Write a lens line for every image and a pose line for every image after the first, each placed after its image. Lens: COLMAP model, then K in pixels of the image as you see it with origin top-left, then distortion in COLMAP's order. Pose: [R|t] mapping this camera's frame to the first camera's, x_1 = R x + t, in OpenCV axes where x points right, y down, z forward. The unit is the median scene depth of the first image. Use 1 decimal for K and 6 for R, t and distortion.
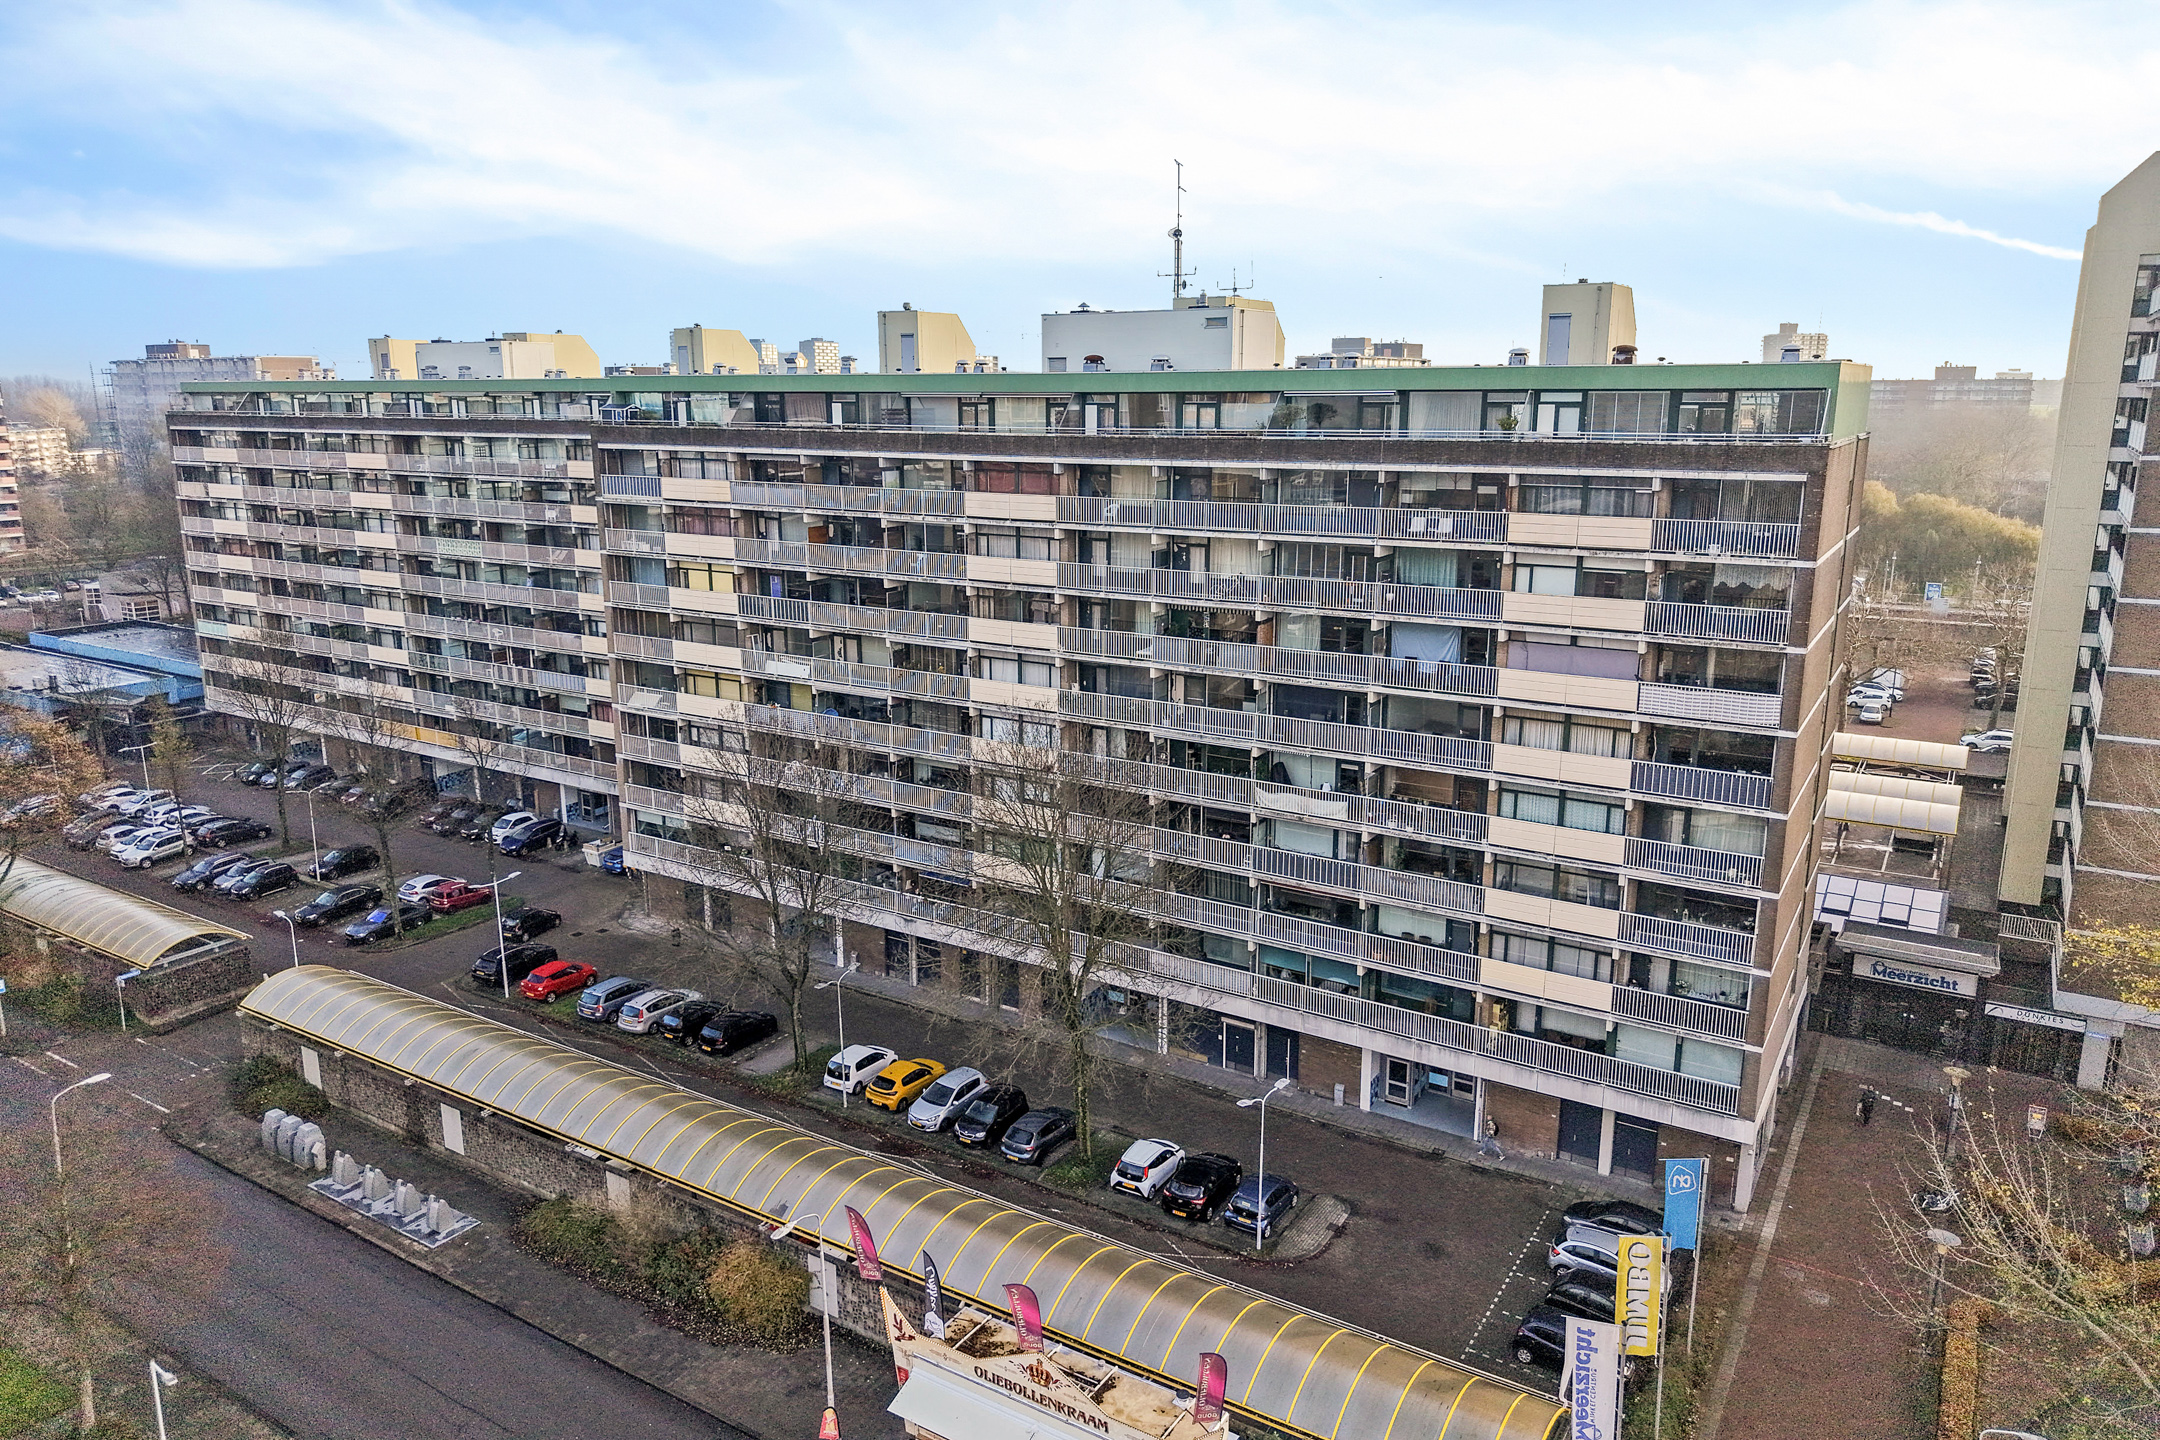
lens RADIAL K [[1493.0, 0, 1084.5], [0, 1493.0, 716.4], [0, 0, 1]] dist [0.022516, -0.022489]
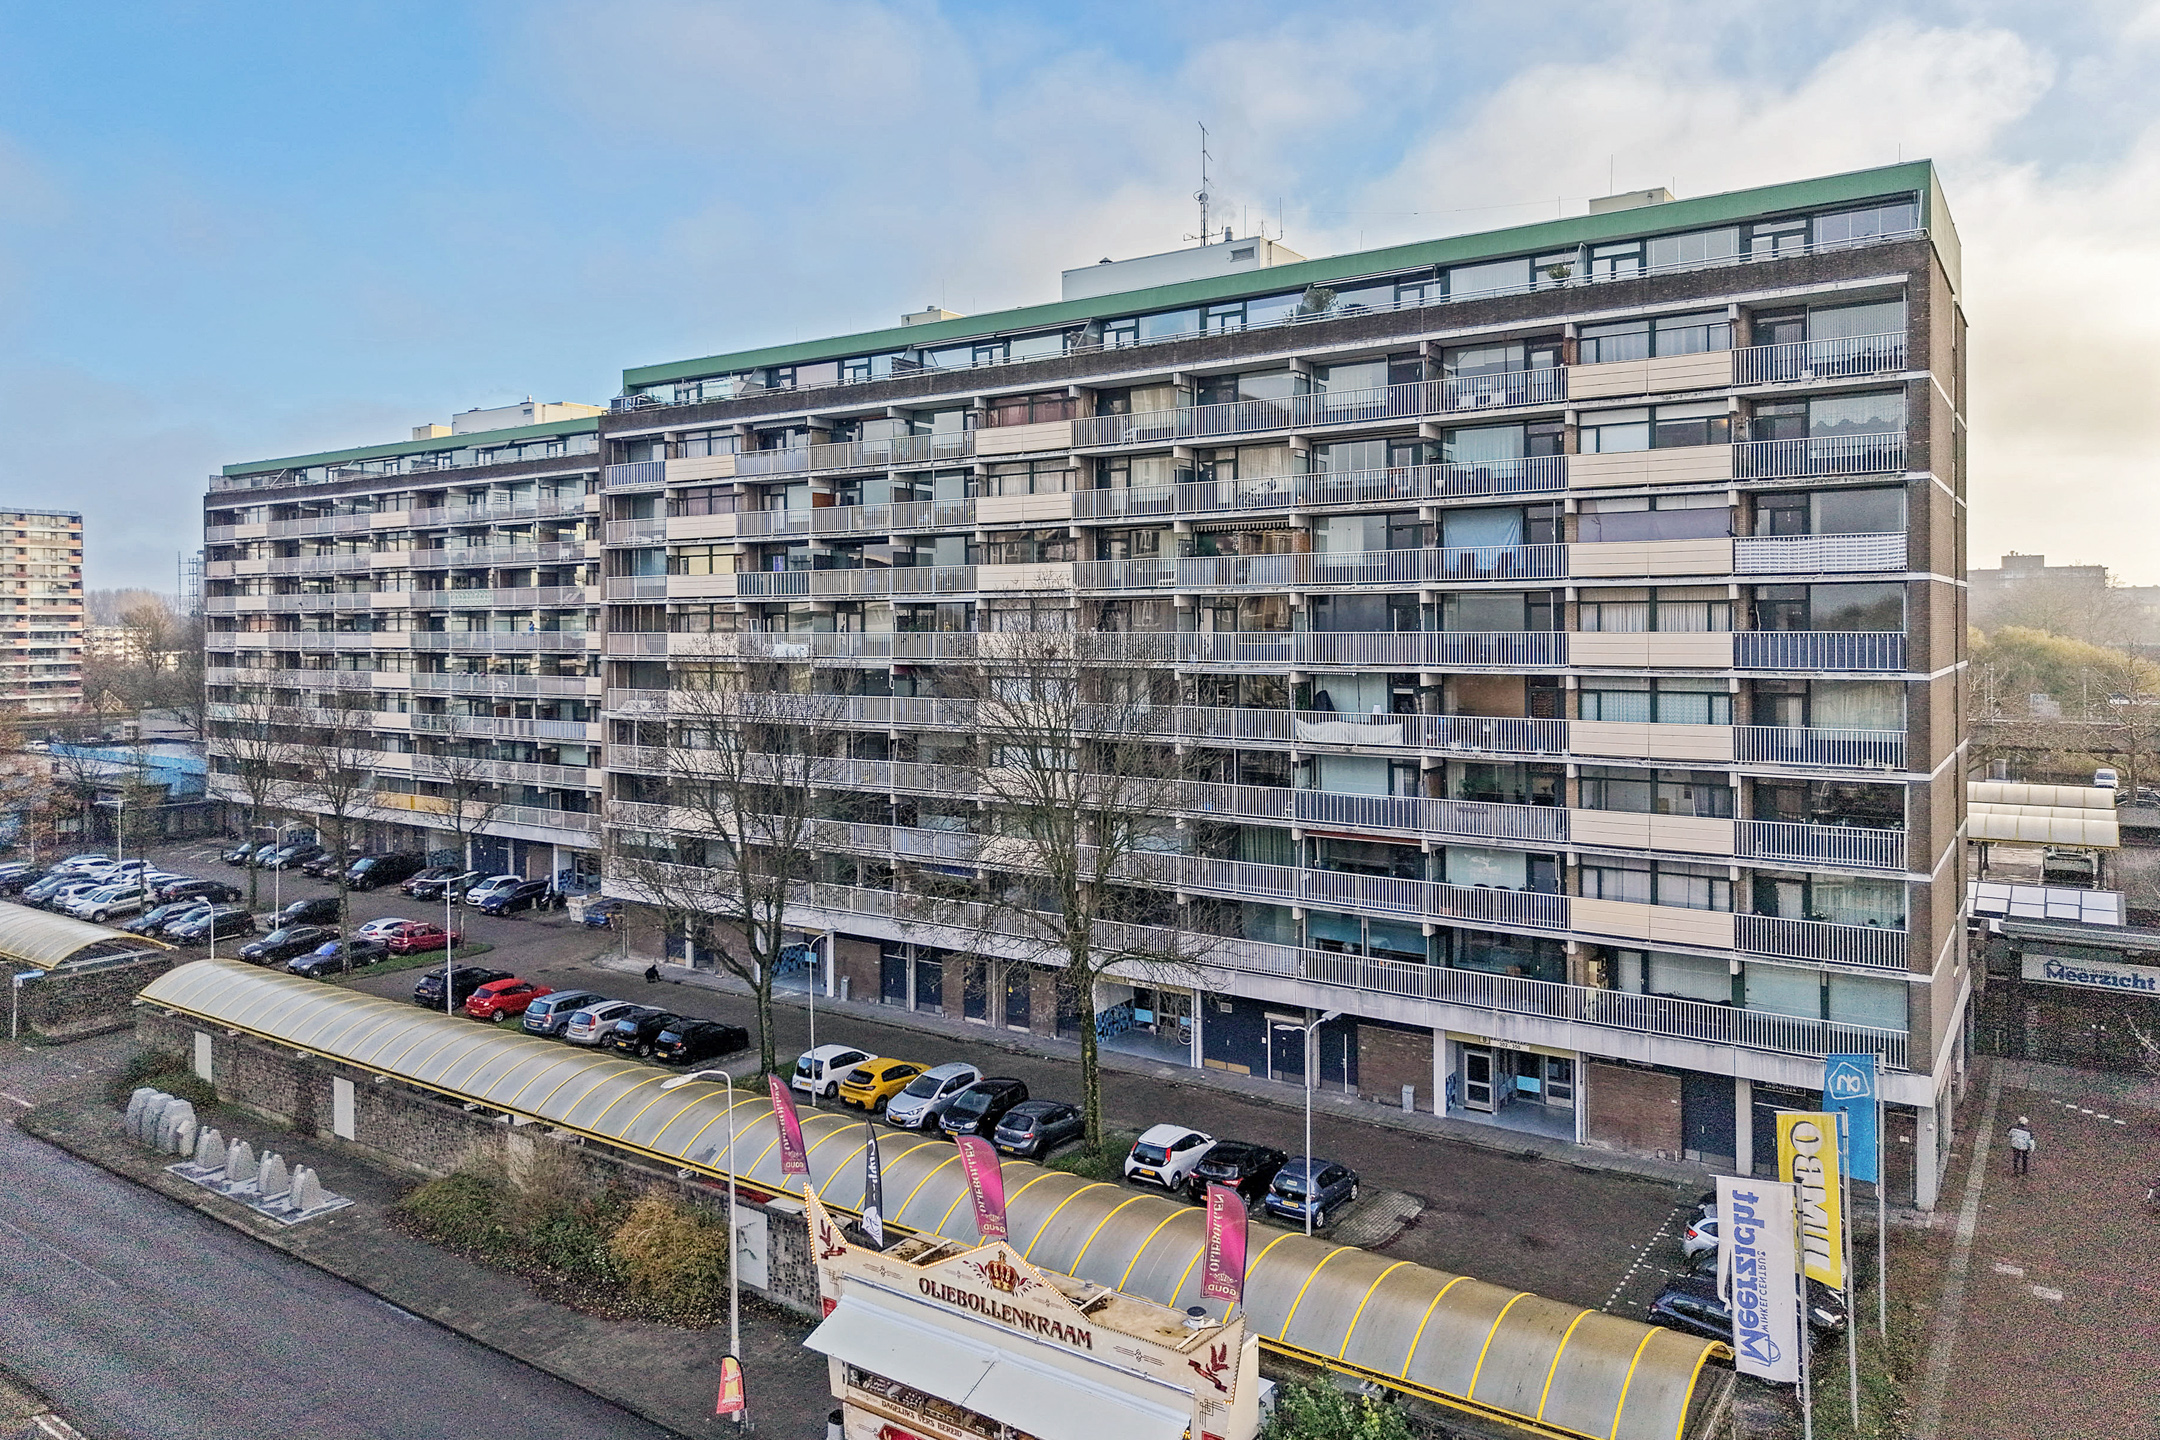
lens RADIAL K [[1493.0, 0, 1082.6], [0, 1493.0, 613.3], [0, 0, 1]] dist [0.022516, -0.022489]
pose [[0.999101, -0.003015, -0.042285, 0.027605], [-0.006597, 0.974256, -0.225348, 0.186256], [0.041876, 0.225425, 0.973360, 0.132062]]
